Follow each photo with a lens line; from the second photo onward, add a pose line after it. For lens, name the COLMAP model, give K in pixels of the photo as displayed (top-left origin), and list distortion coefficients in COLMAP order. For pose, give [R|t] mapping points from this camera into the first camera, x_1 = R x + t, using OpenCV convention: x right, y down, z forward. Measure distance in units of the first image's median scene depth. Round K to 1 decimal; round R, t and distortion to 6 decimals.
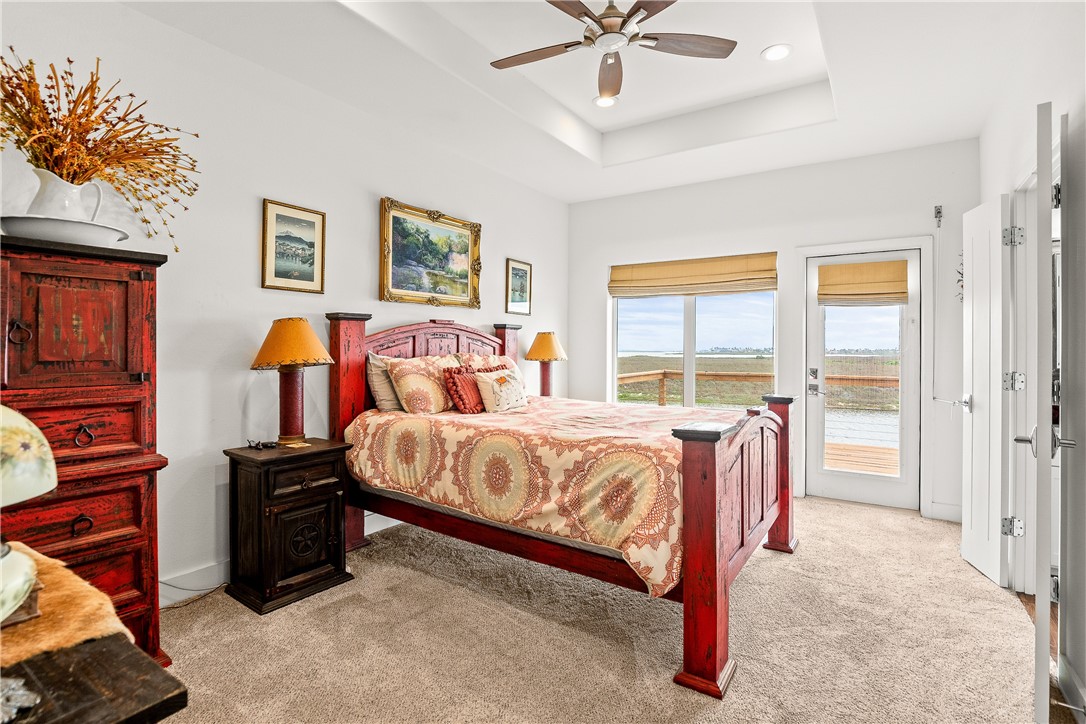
lens RADIAL K [[516.8, 0, 547.7], [0, 516.8, 353.6], [0, 0, 1]] dist [-0.014775, -0.000255]
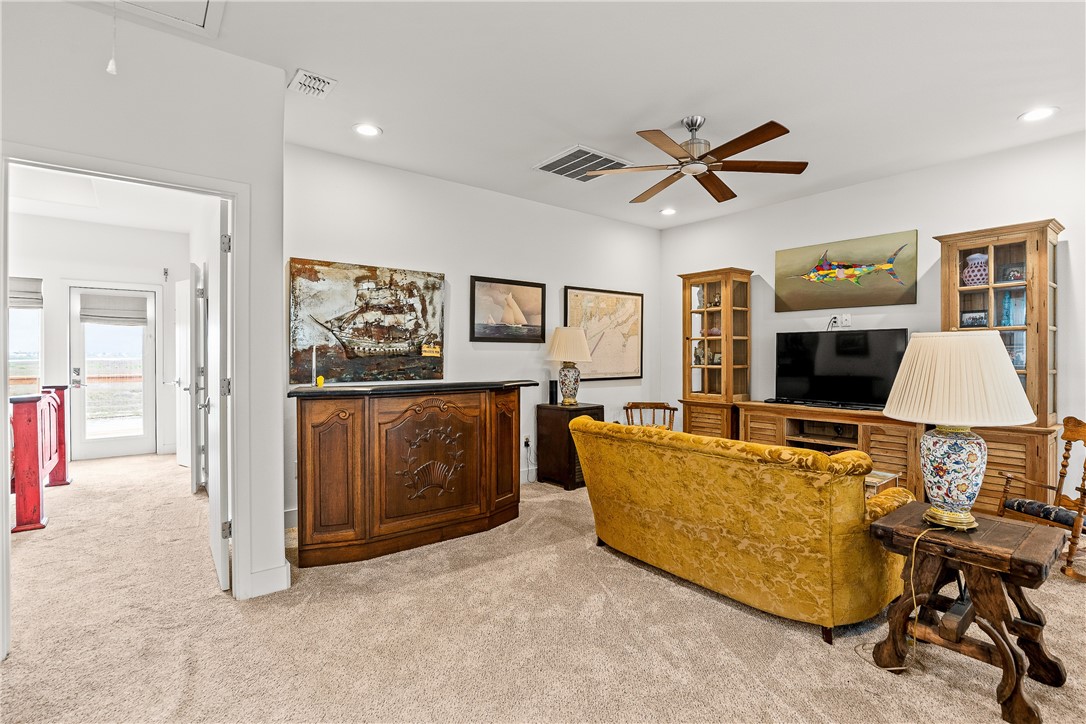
lens RADIAL K [[516.8, 0, 547.2], [0, 516.8, 358.1], [0, 0, 1]] dist [-0.014775, -0.000255]
pose [[0.309091, -0.005004, 0.951019, -0.429422], [0.000807, 0.999987, 0.004999, -0.003968], [-0.951032, -0.000778, 0.309091, -0.678996]]
